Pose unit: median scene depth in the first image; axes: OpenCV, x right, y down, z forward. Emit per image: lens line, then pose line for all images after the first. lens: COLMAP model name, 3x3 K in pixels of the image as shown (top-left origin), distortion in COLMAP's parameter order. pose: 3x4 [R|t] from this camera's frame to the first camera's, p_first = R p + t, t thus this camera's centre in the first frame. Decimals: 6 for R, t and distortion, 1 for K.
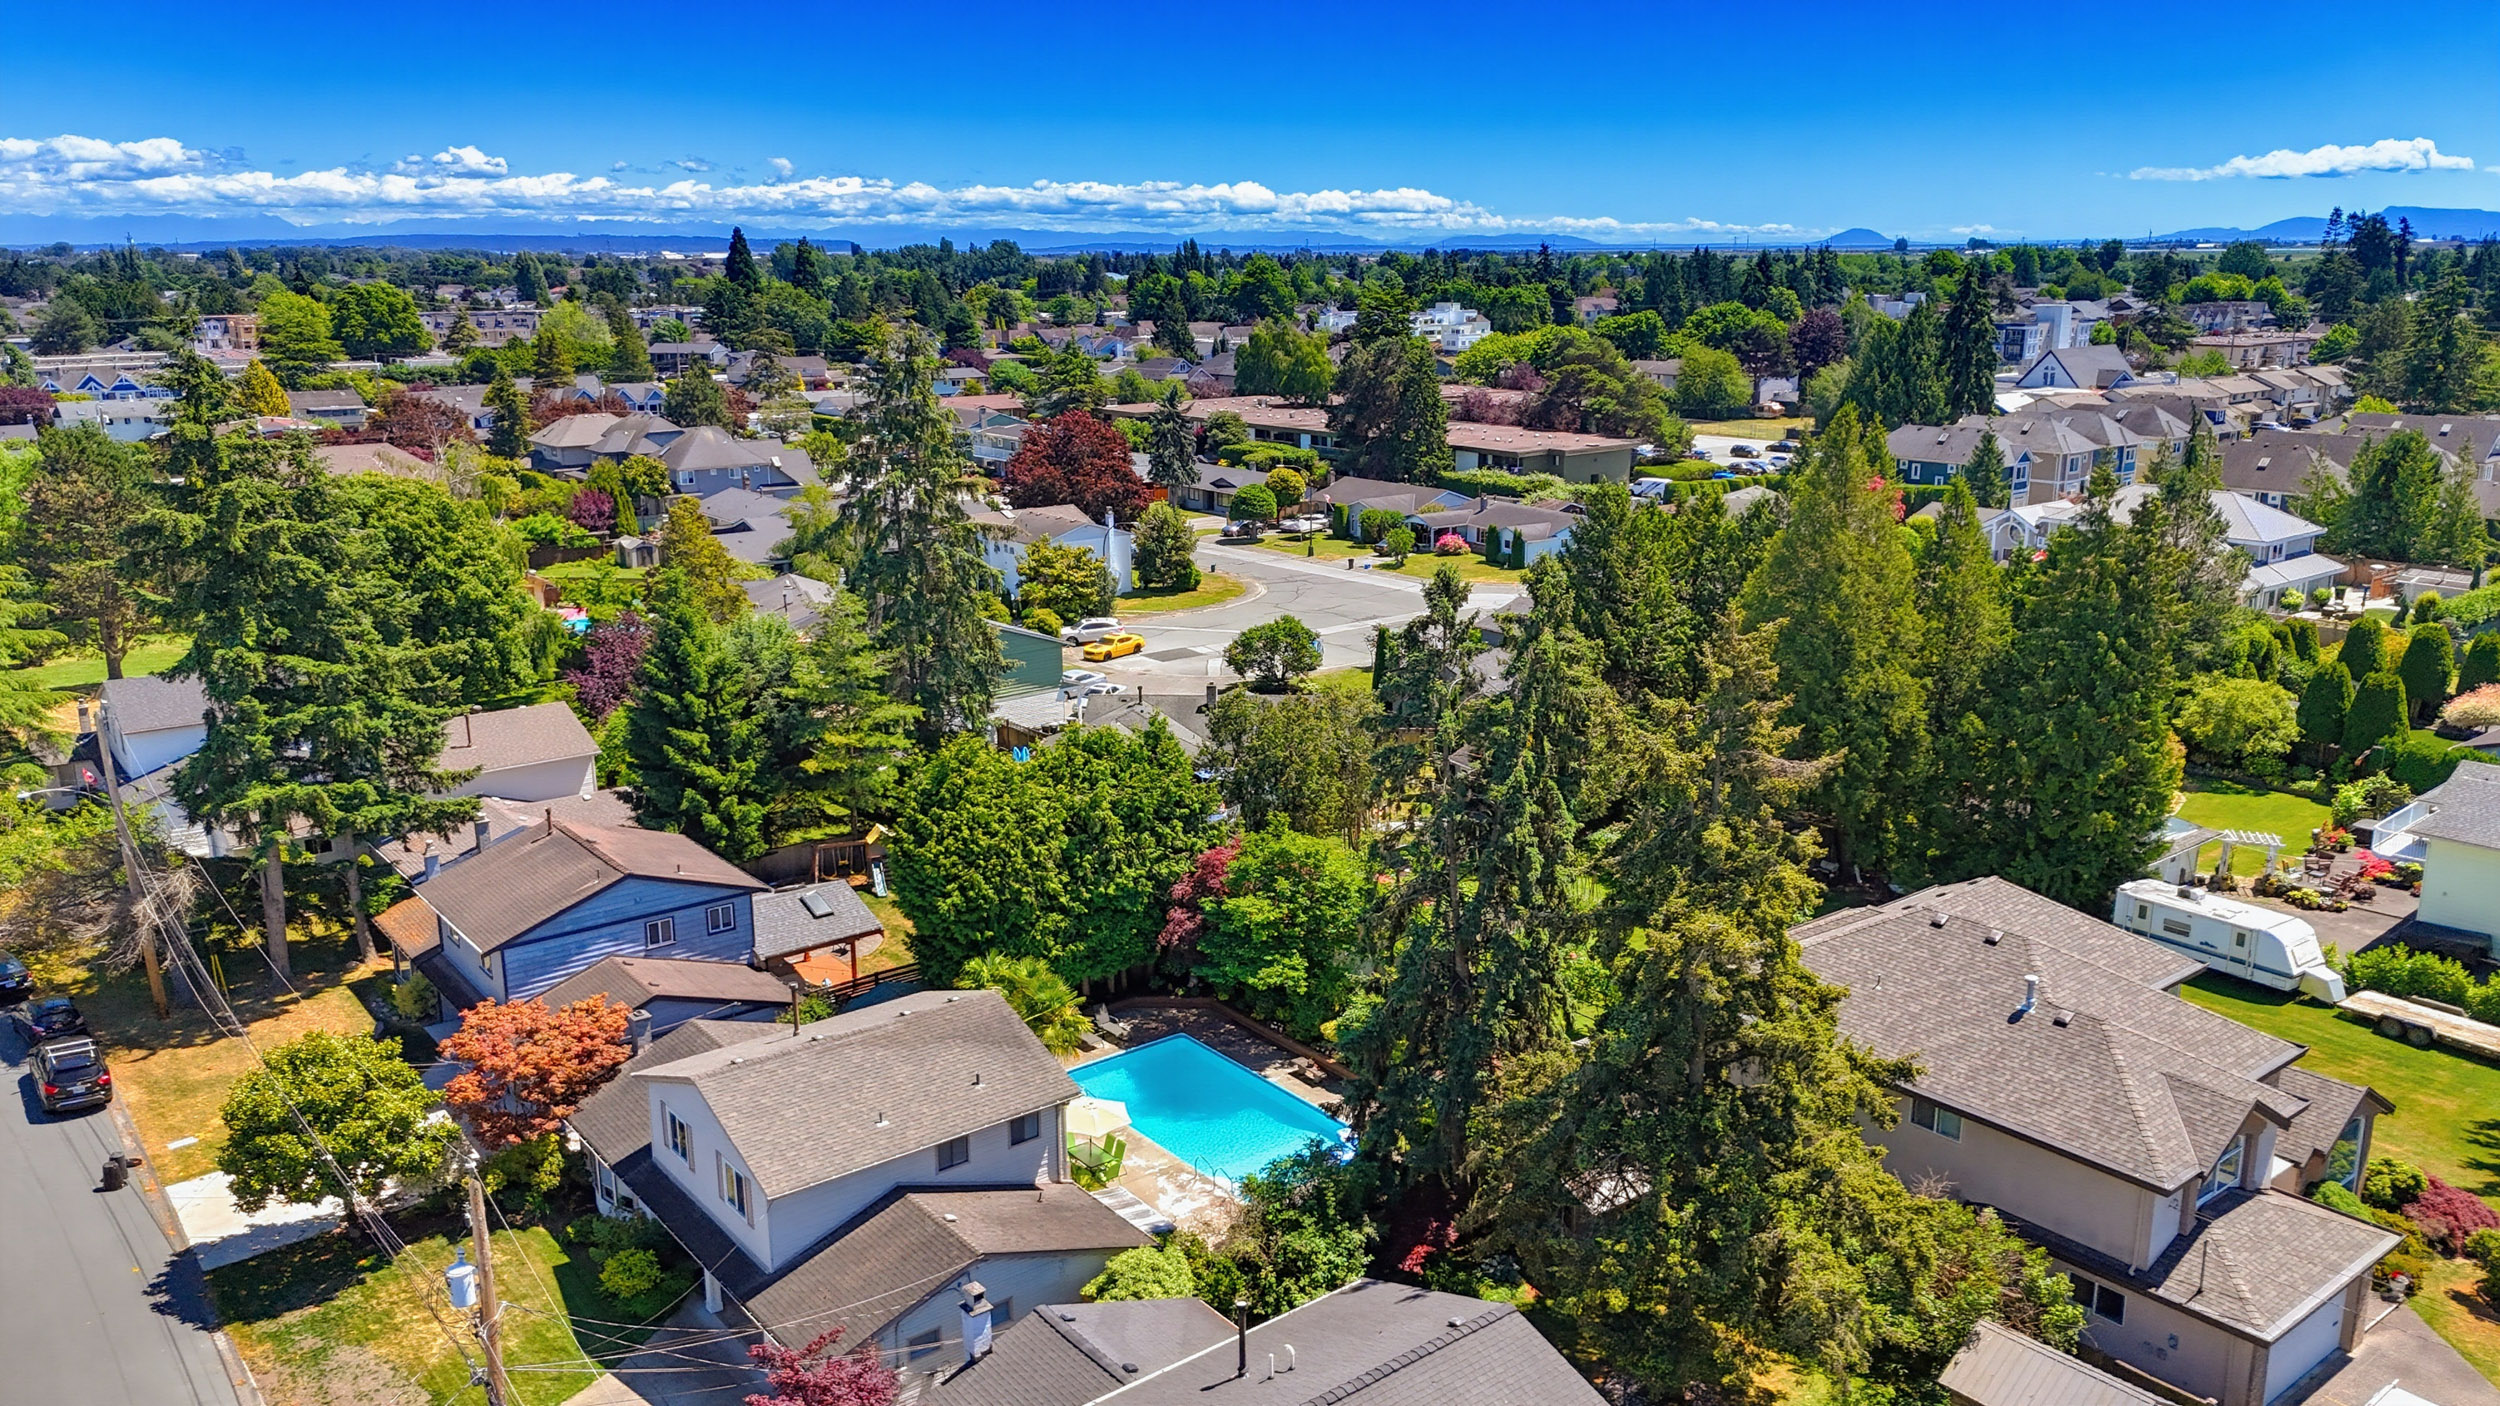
lens RADIAL K [[1838.9, 0, 1252.6], [0, 1838.9, 705.2], [0, 0, 1]] dist [0.068067, -0.063787]
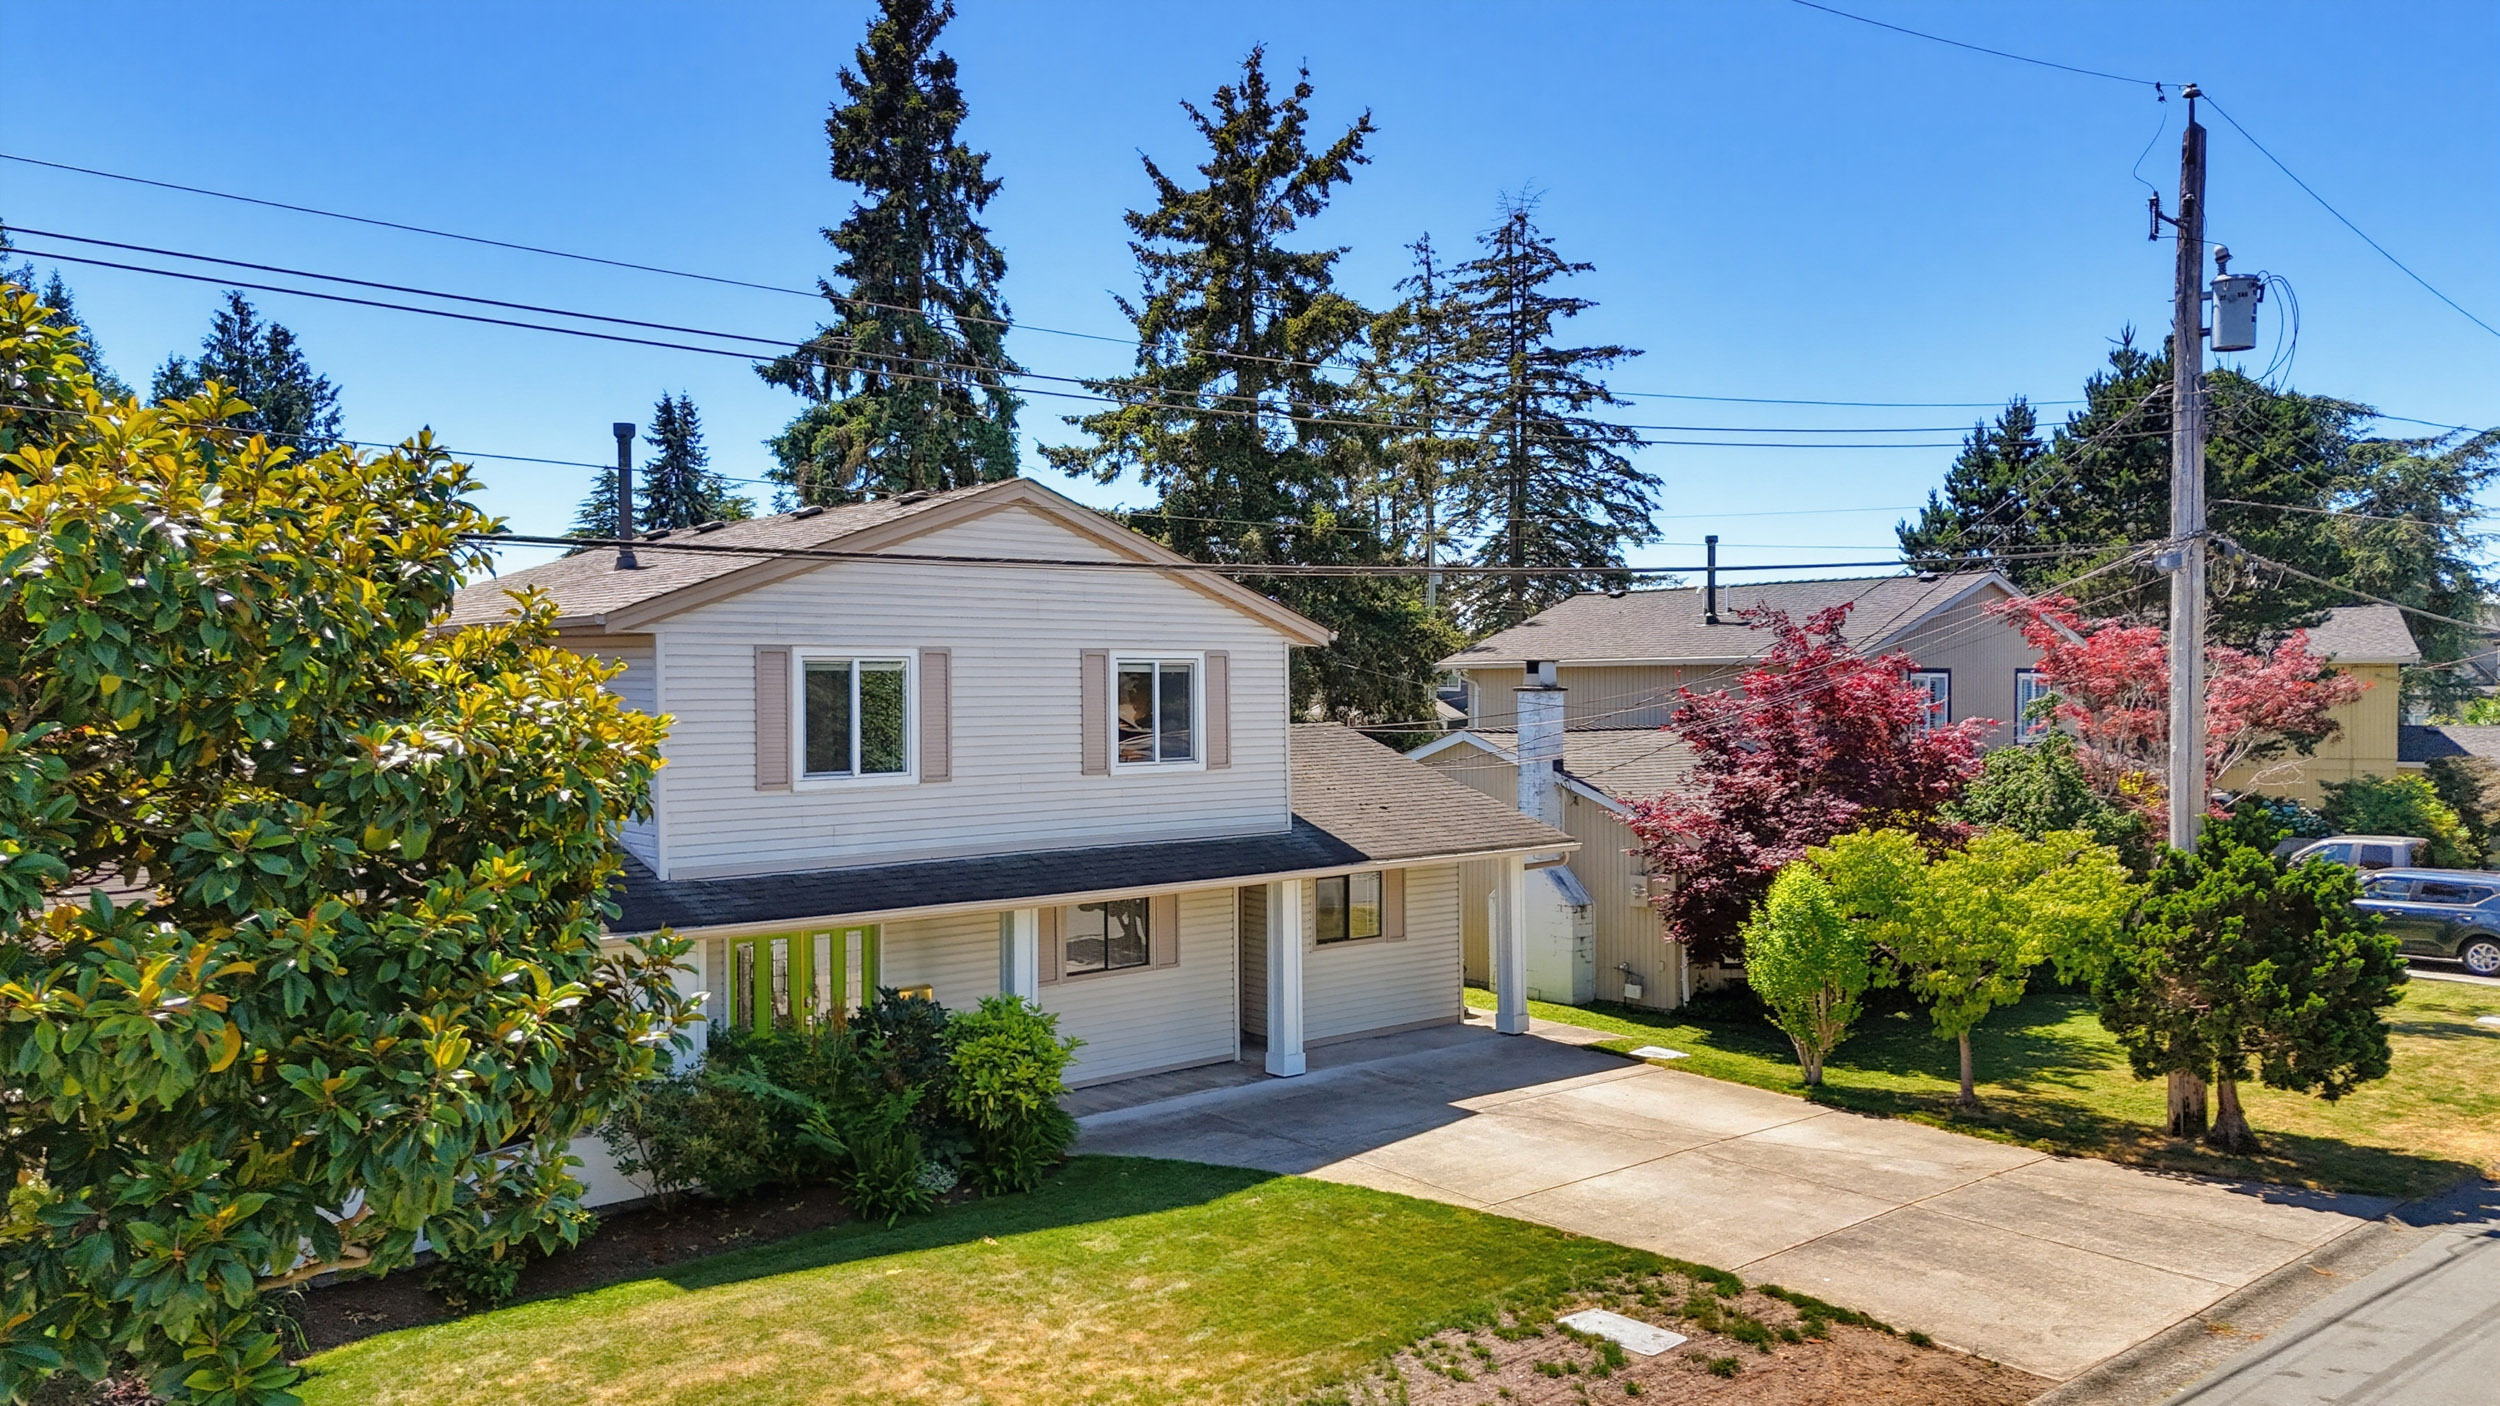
lens RADIAL K [[1833.9, 0, 1250.0], [0, 1833.9, 703.0], [0, 0, 1]] dist [0.099502, -0.128516]
pose [[-0.052701, -0.005327, 0.998596, -0.188353], [0.240121, 0.970579, 0.017850, 0.067596], [-0.969311, 0.240724, -0.049871, 0.263262]]
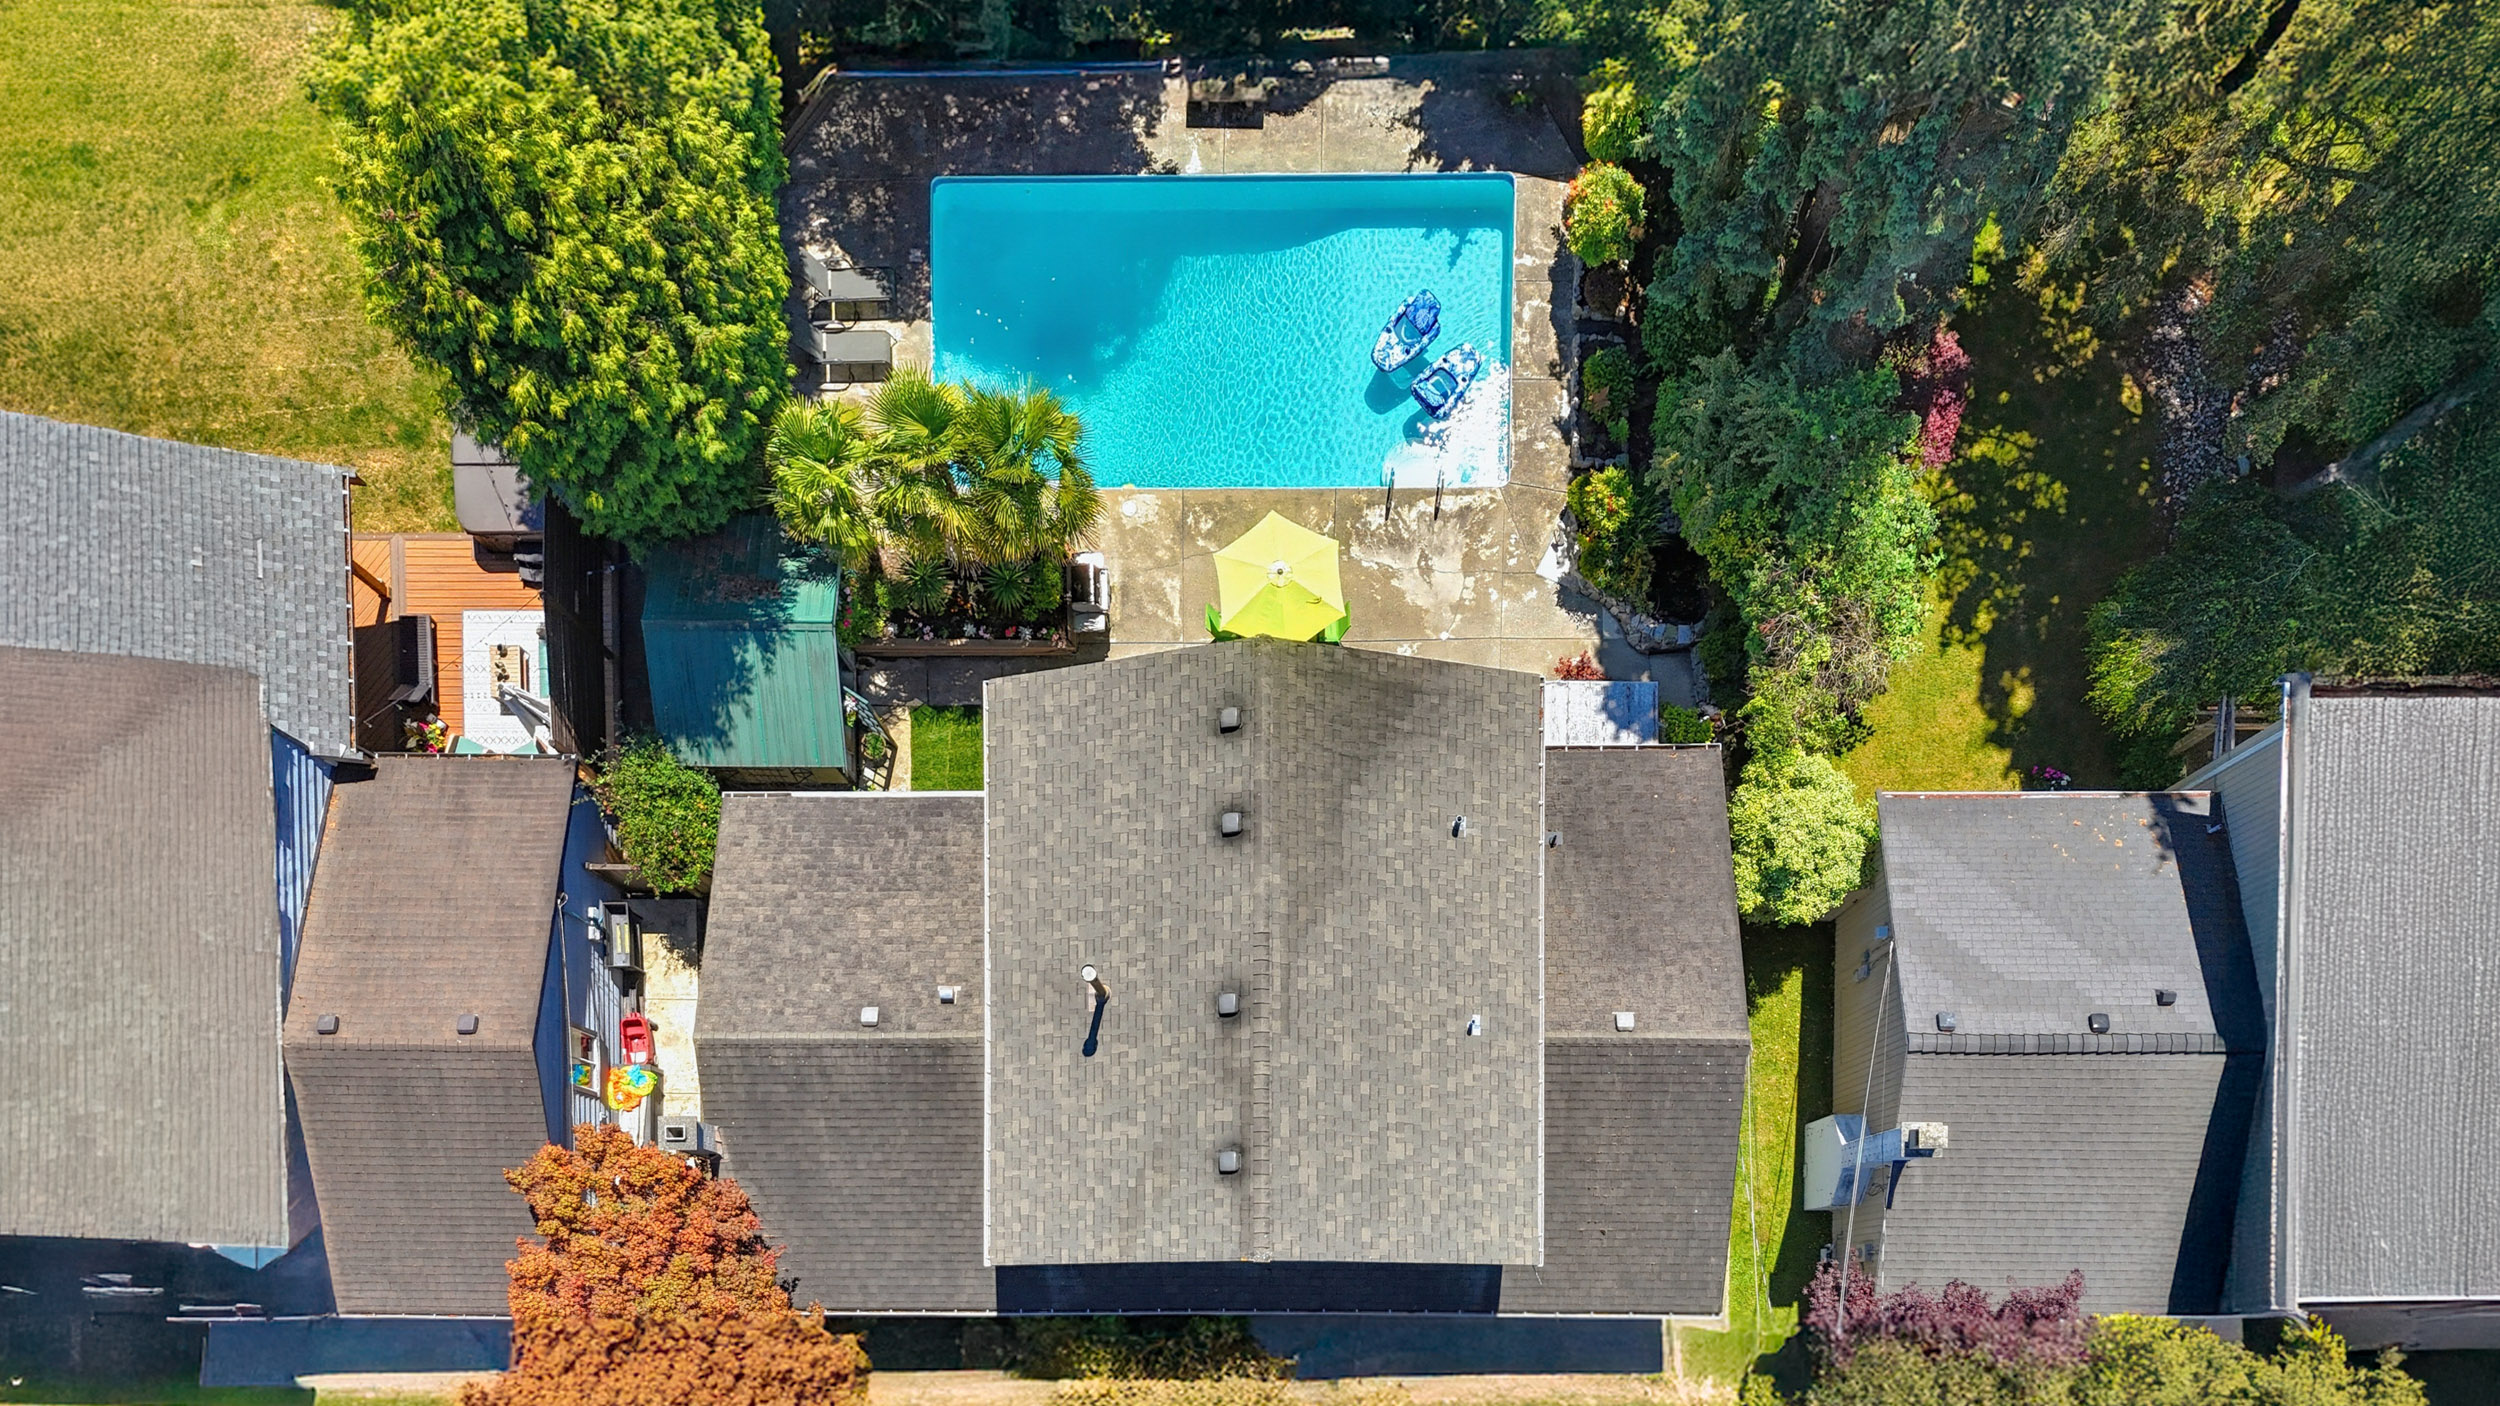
lens RADIAL K [[1499.1, 0, 1278.3], [0, 1499.1, 703.3], [0, 0, 1]] dist [0.037242, 0.000578]
pose [[0.621545, -0.782393, -0.039295, -0.029253], [0.206266, 0.115058, 0.971708, -0.077512], [-0.755736, -0.612065, 0.232895, 0.271392]]
